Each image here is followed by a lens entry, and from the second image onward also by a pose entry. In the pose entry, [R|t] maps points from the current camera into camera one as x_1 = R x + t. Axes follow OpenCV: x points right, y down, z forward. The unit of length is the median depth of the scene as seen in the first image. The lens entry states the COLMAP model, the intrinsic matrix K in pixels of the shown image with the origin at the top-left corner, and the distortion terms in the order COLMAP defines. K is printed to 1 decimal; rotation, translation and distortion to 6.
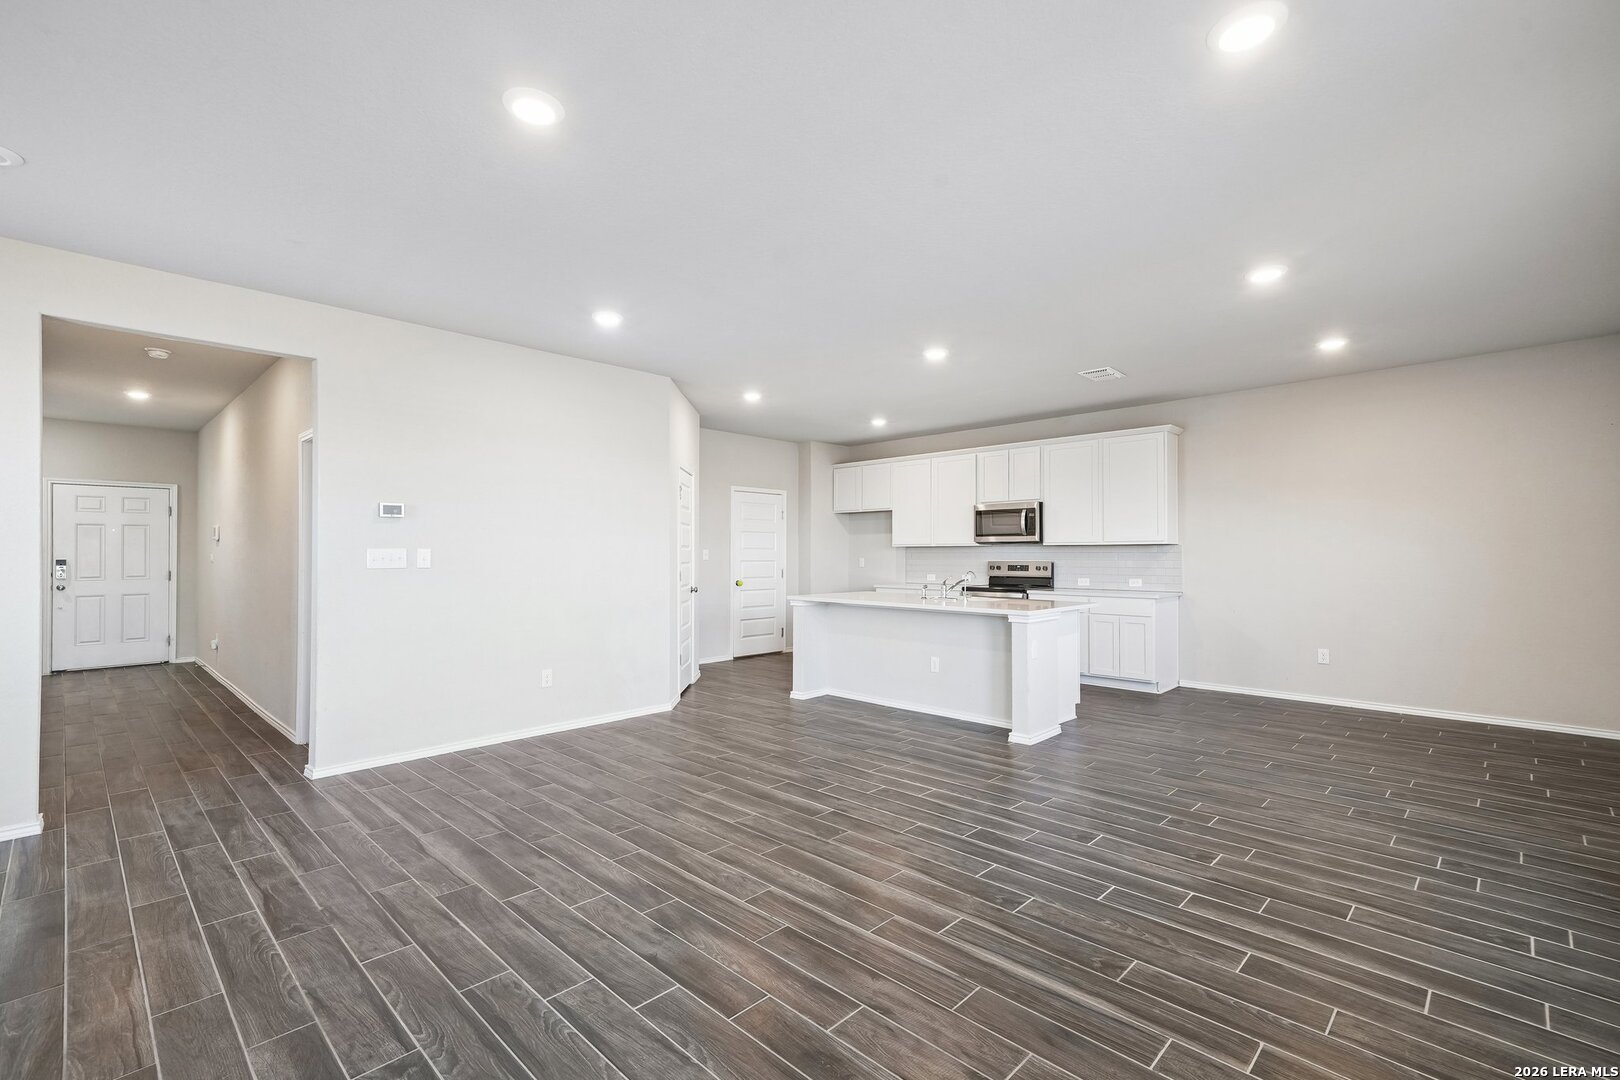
lens RADIAL K [[716.5, 0, 810.0], [0, 716.5, 540.0], [0, 0, 1]] dist [0.008403, 0.000176]
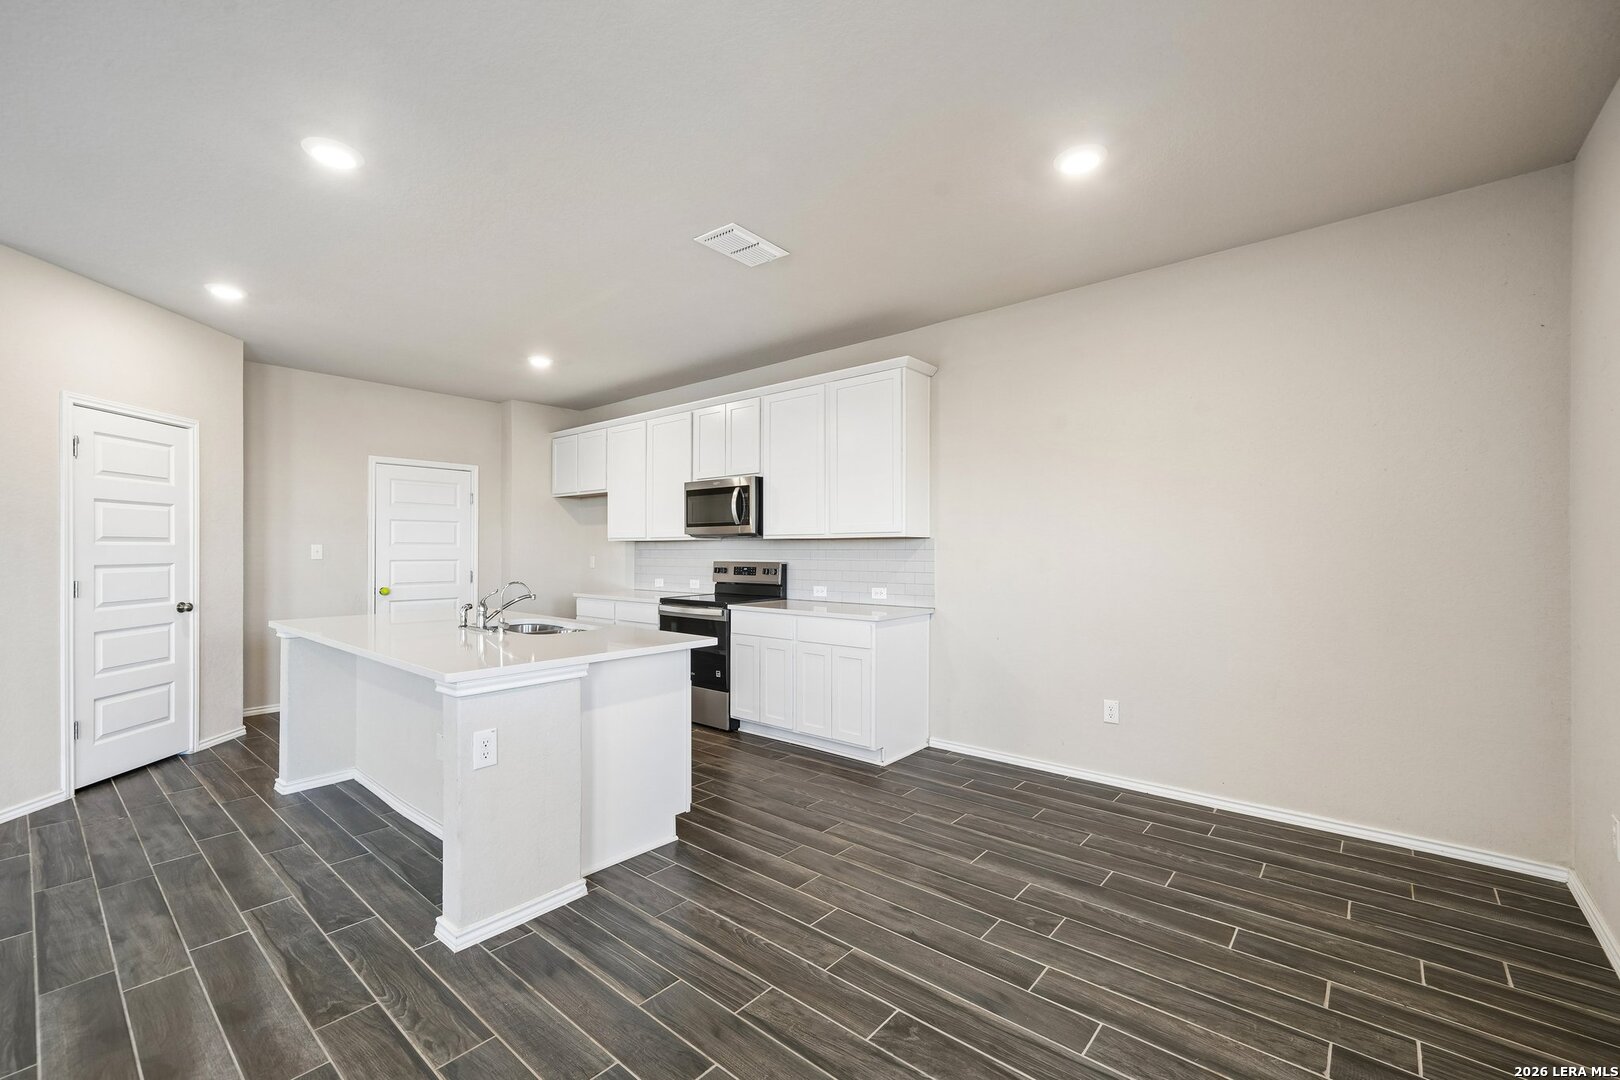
lens RADIAL K [[700.2, 0, 810.0], [0, 700.2, 540.0], [0, 0, 1]] dist [0.002225, 0.000138]
pose [[0.998292, -0.002135, 0.058386, 0.362032], [0.001499, 0.999939, 0.010934, 0.000932], [-0.058406, -0.010828, 0.998234, 0.347773]]
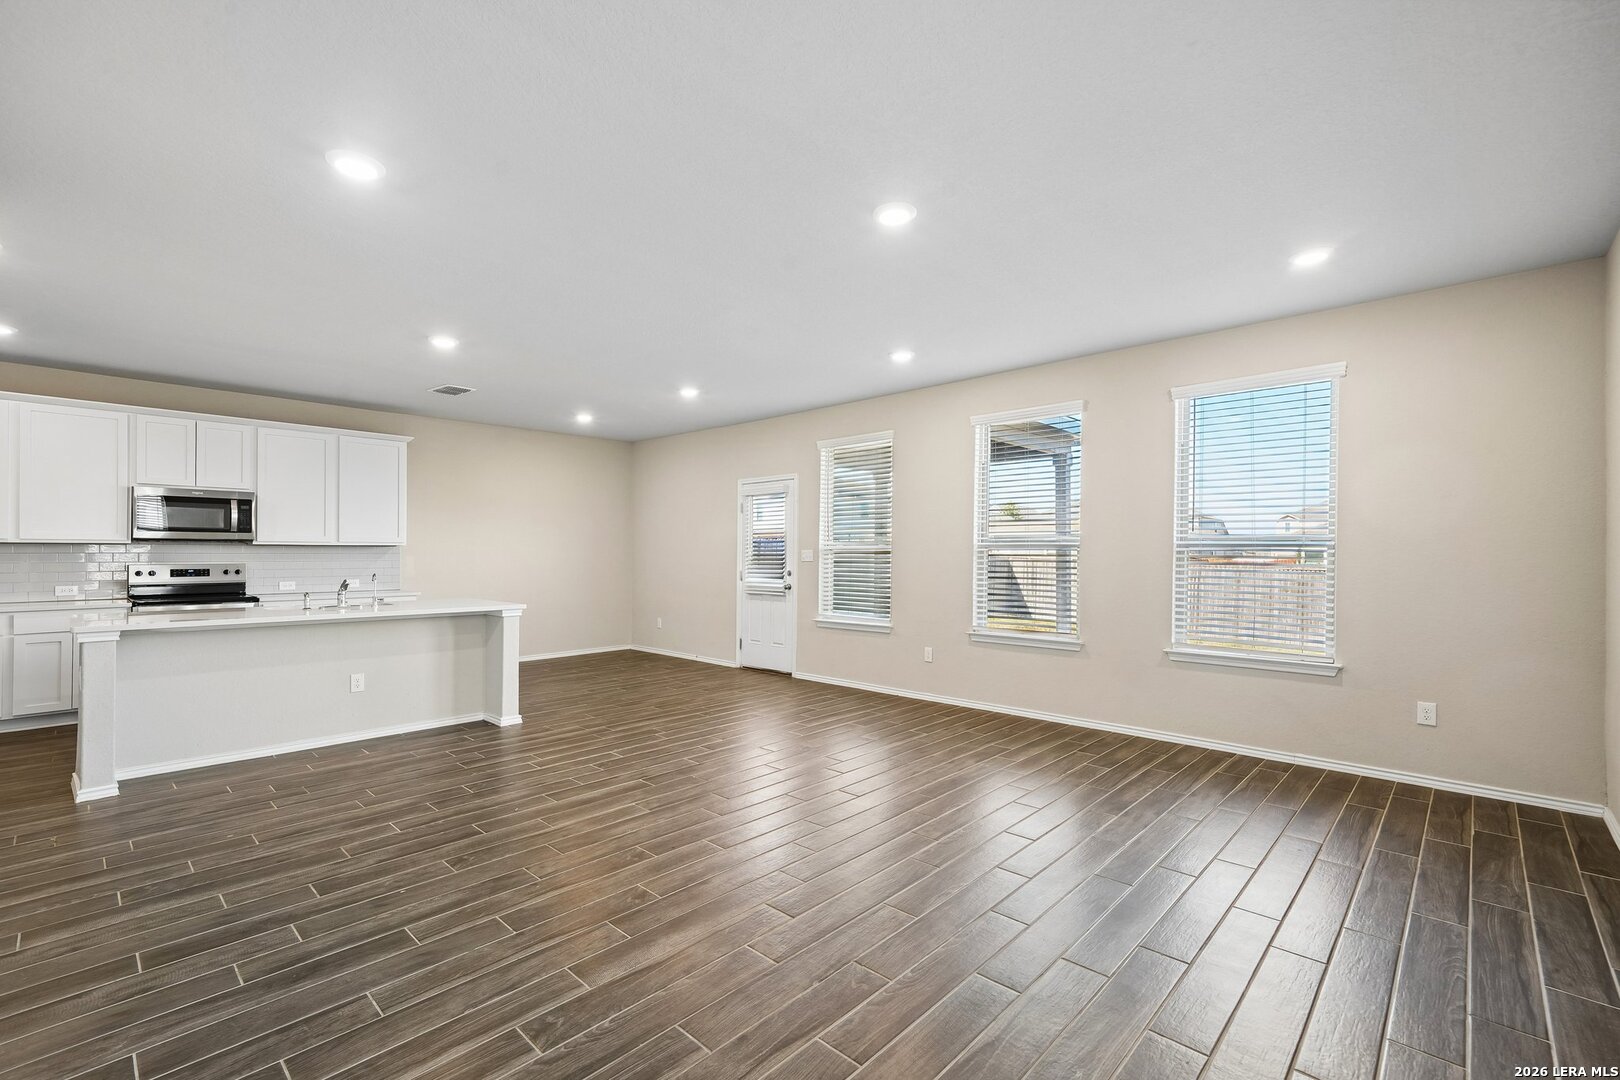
lens RADIAL K [[700.2, 0, 810.0], [0, 700.2, 540.0], [0, 0, 1]] dist [0.002225, 0.000138]
pose [[-0.013494, 0.022320, 0.999660, -0.559580], [-0.020178, 0.999541, -0.022590, 0.008075], [-0.999705, -0.020476, -0.013038, 0.385436]]
